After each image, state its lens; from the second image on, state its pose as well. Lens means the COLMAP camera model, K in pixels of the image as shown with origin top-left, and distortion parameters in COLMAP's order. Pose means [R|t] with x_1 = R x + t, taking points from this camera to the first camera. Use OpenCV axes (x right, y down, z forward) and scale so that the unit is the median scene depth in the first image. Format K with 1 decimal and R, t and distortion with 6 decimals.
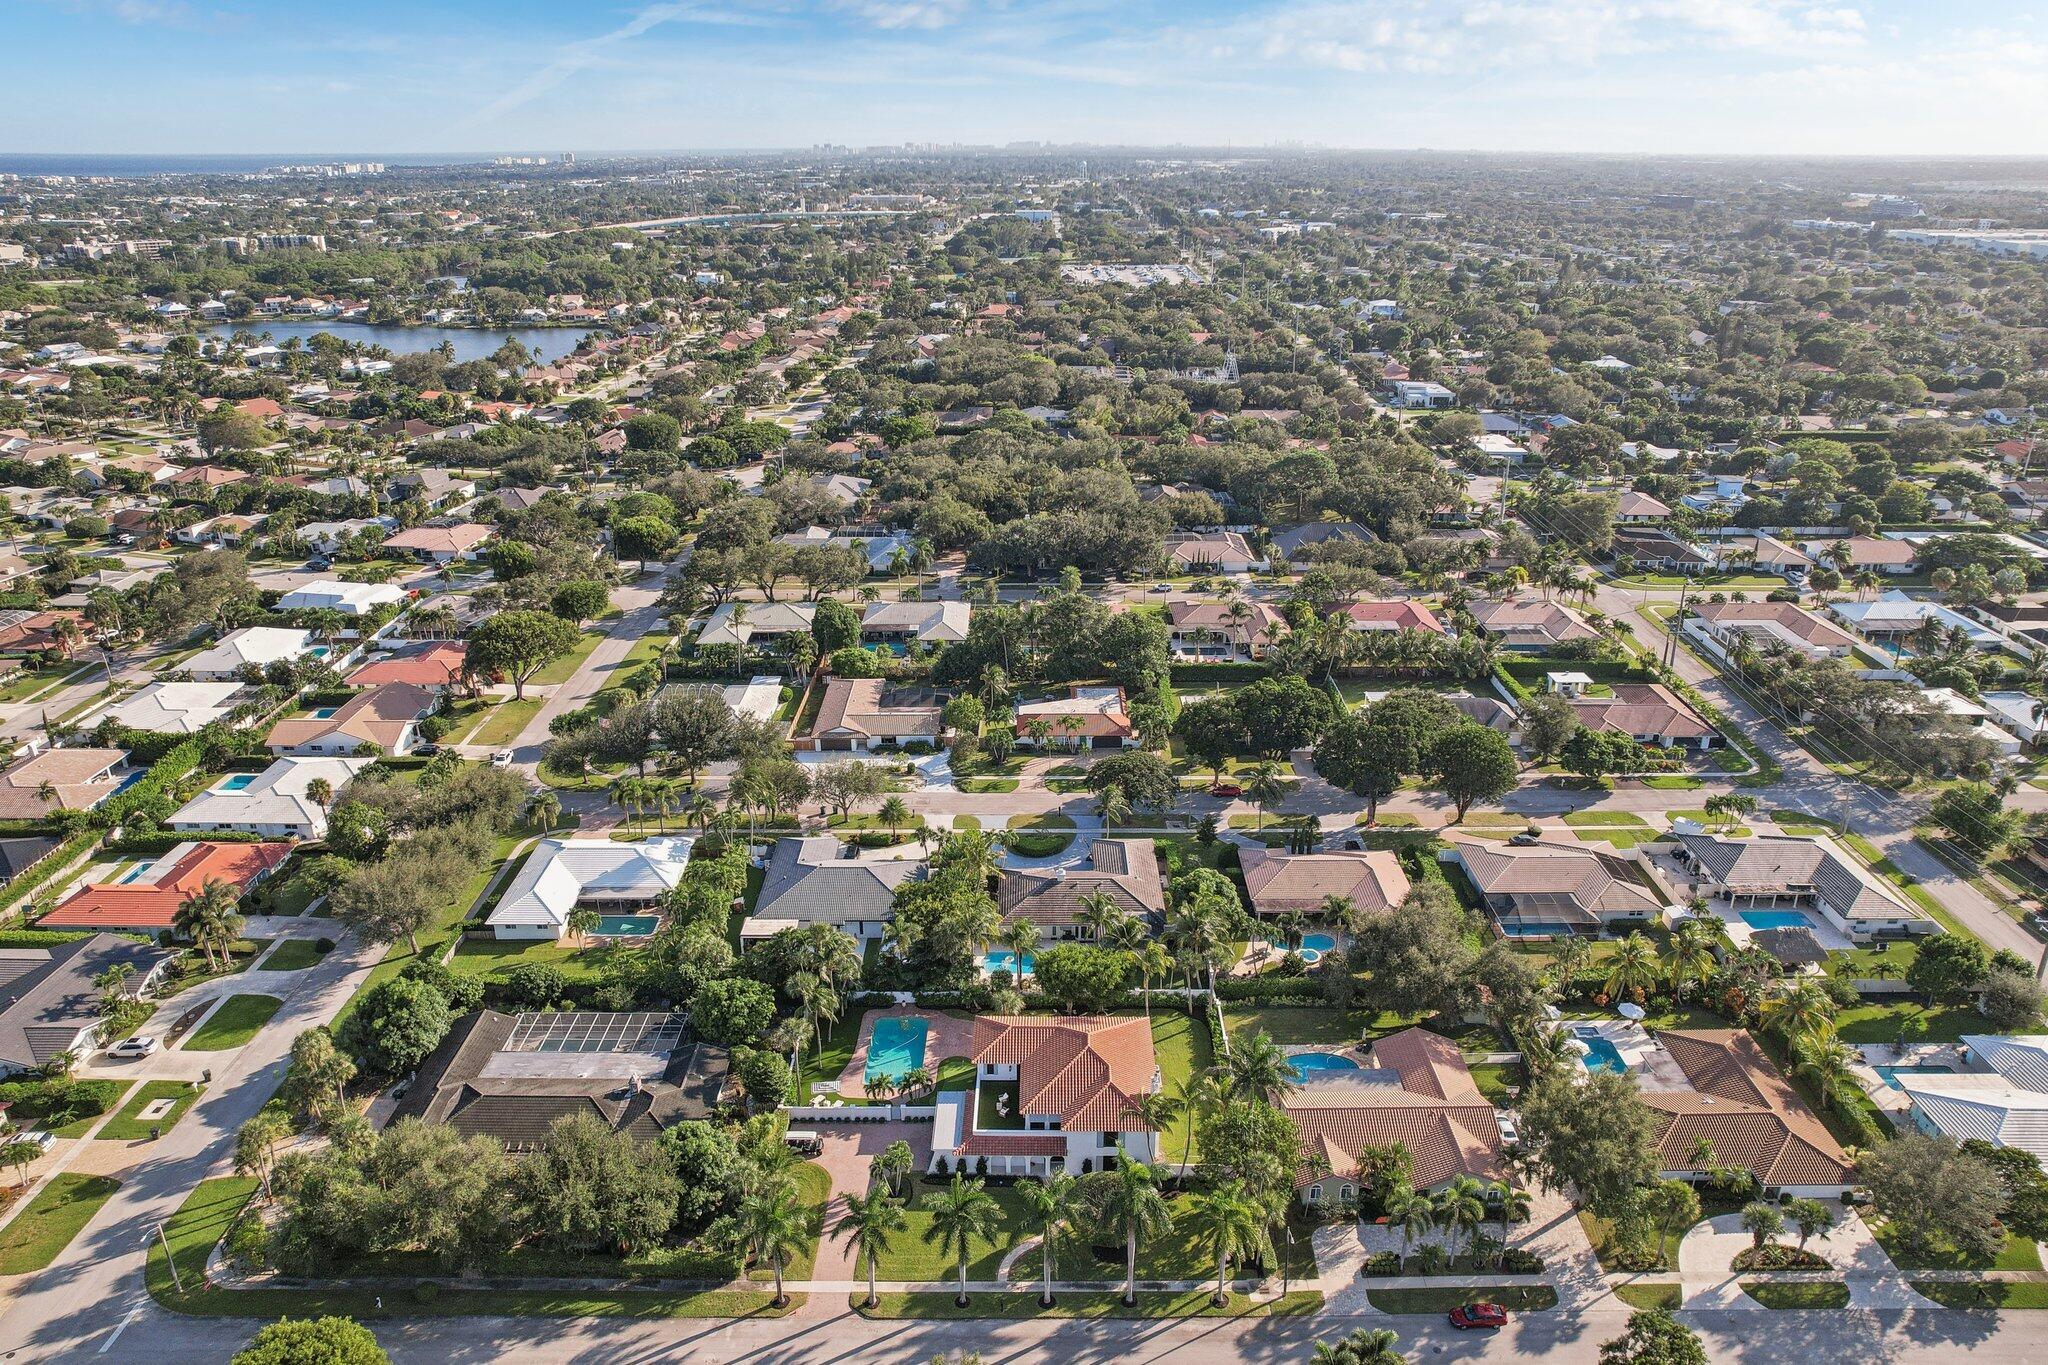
lens RADIAL K [[1328.8, 0, 1024.0], [0, 1328.8, 682.5], [0, 0, 1]] dist [-0.041511, 0.040822]
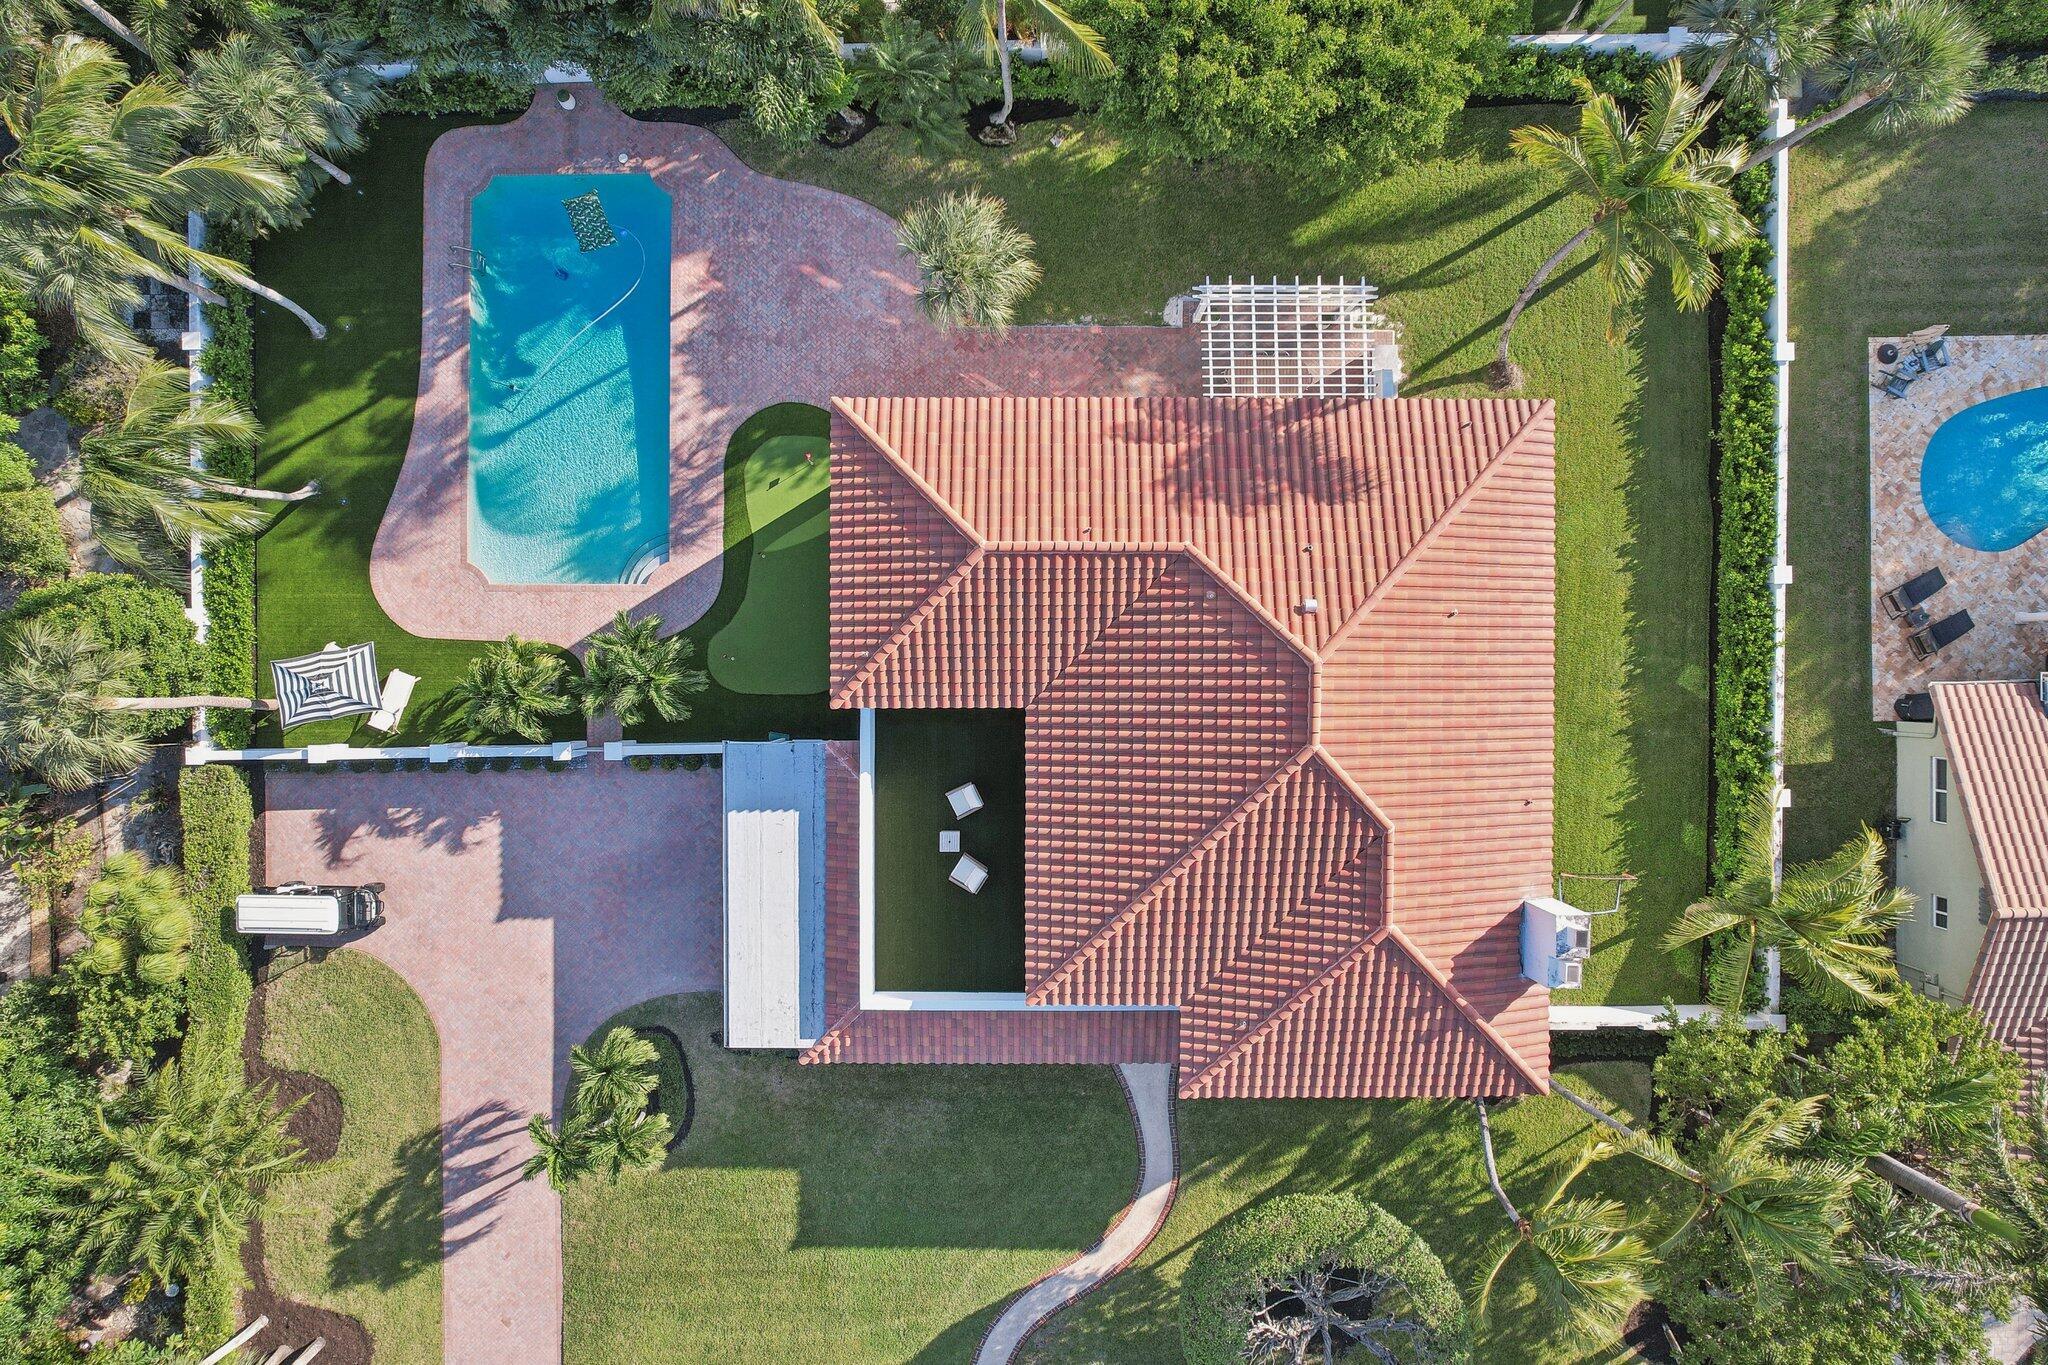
lens RADIAL K [[1328.8, 0, 1024.0], [0, 1328.8, 682.5], [0, 0, 1]] dist [-0.041511, 0.040822]
pose [[0.999879, -0.015188, 0.003223, -0.003629], [0.002507, 0.362746, 0.931885, 0.047245], [-0.015323, -0.931764, 0.362741, 0.894199]]
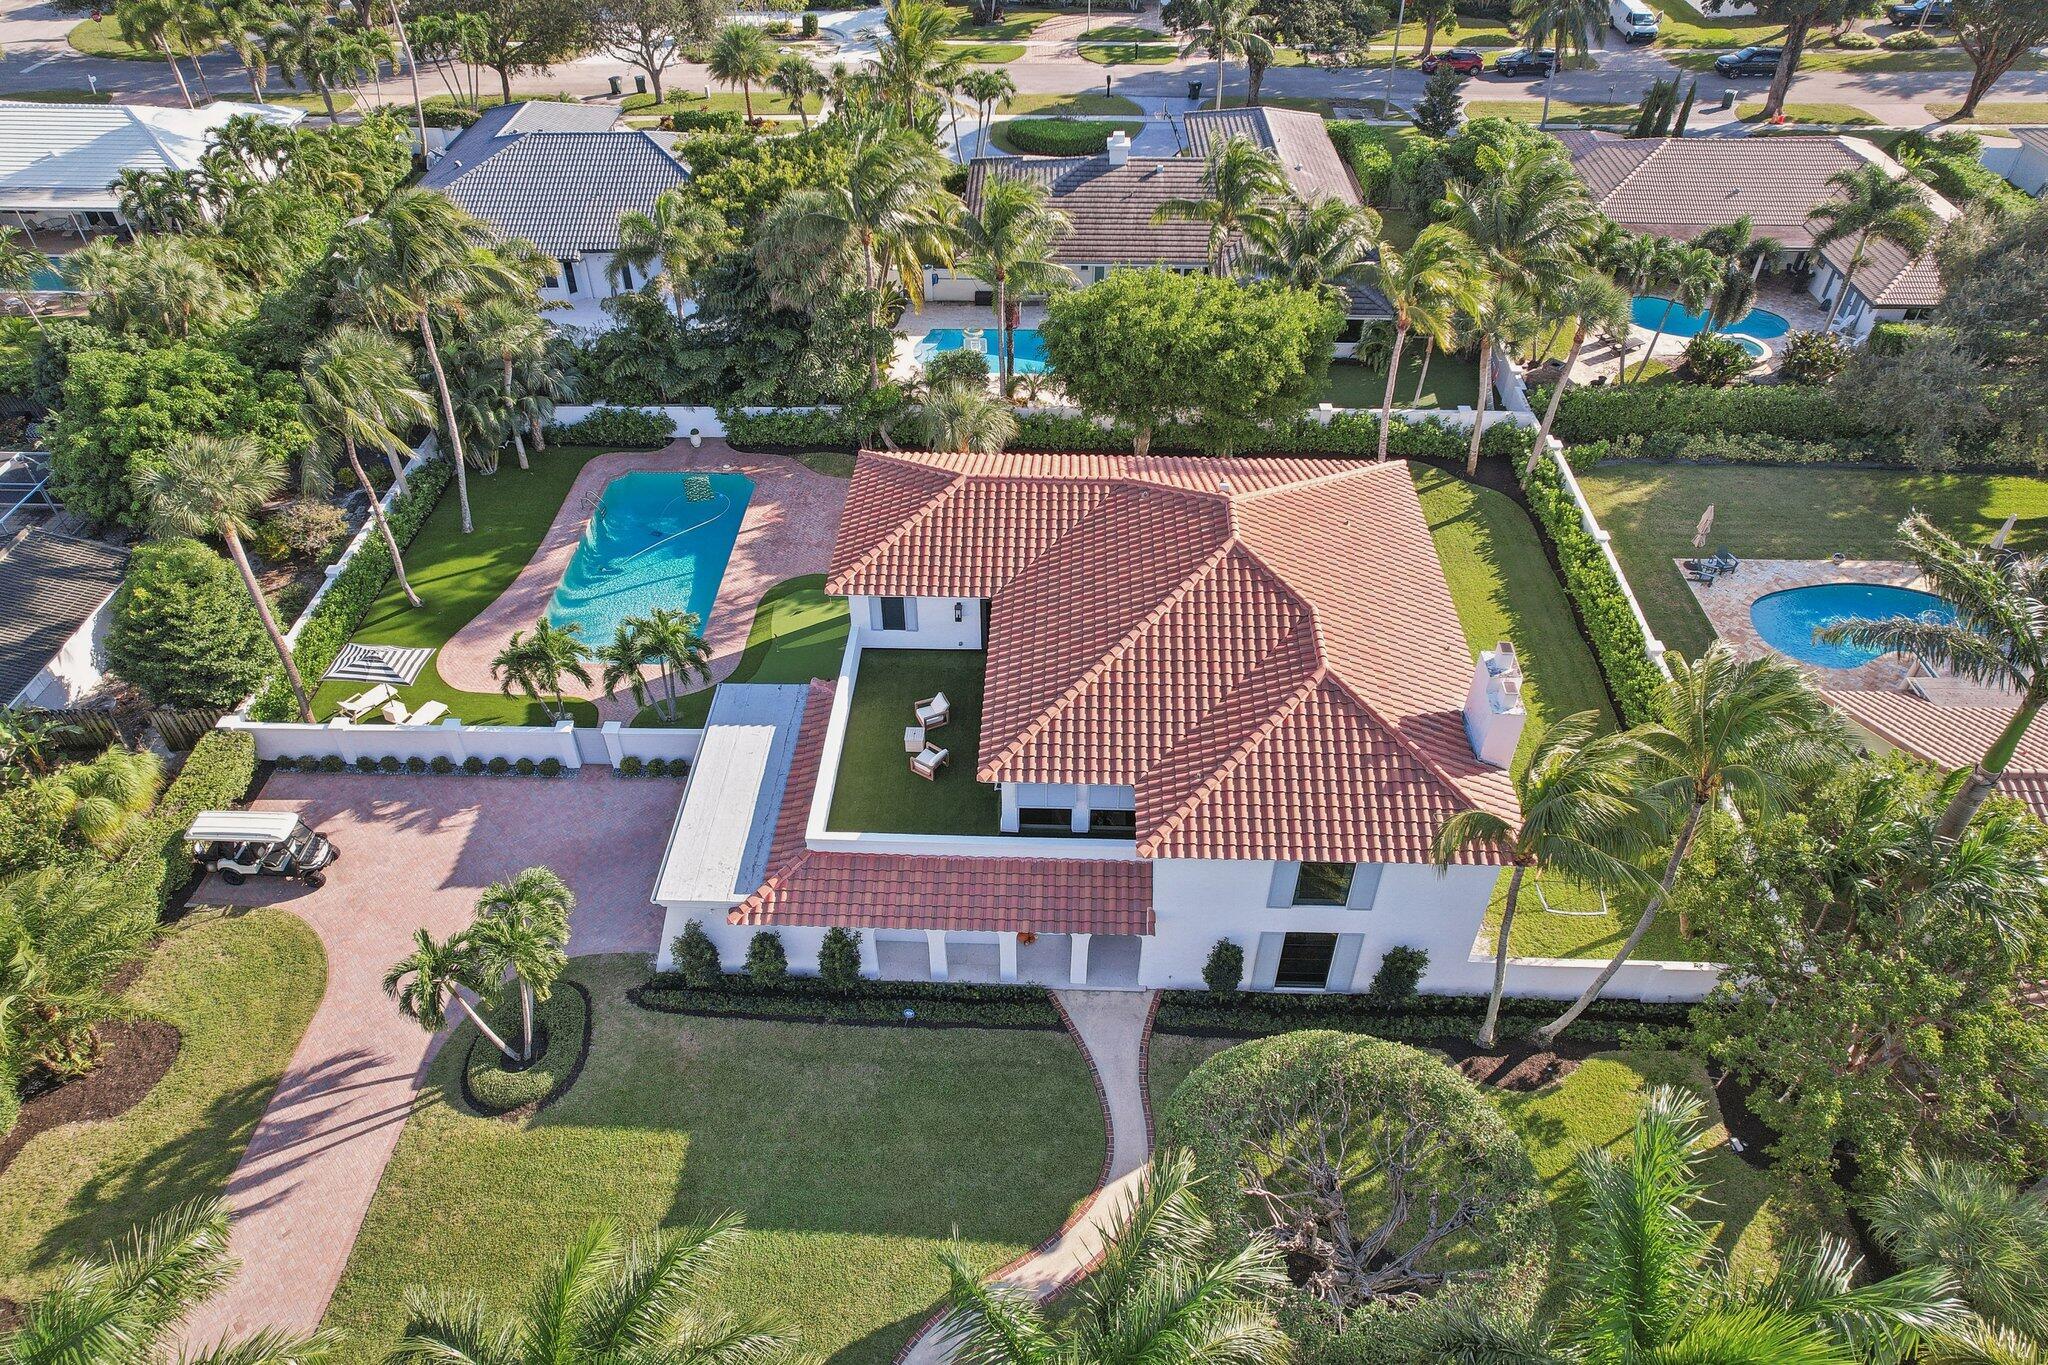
lens RADIAL K [[1328.8, 0, 1024.0], [0, 1328.8, 682.5], [0, 0, 1]] dist [-0.041511, 0.040822]
pose [[0.999805, 0.015082, -0.012729, 0.008163], [-0.009952, 0.942262, 0.334728, 0.202800], [0.017042, -0.334536, 0.942229, 0.702314]]
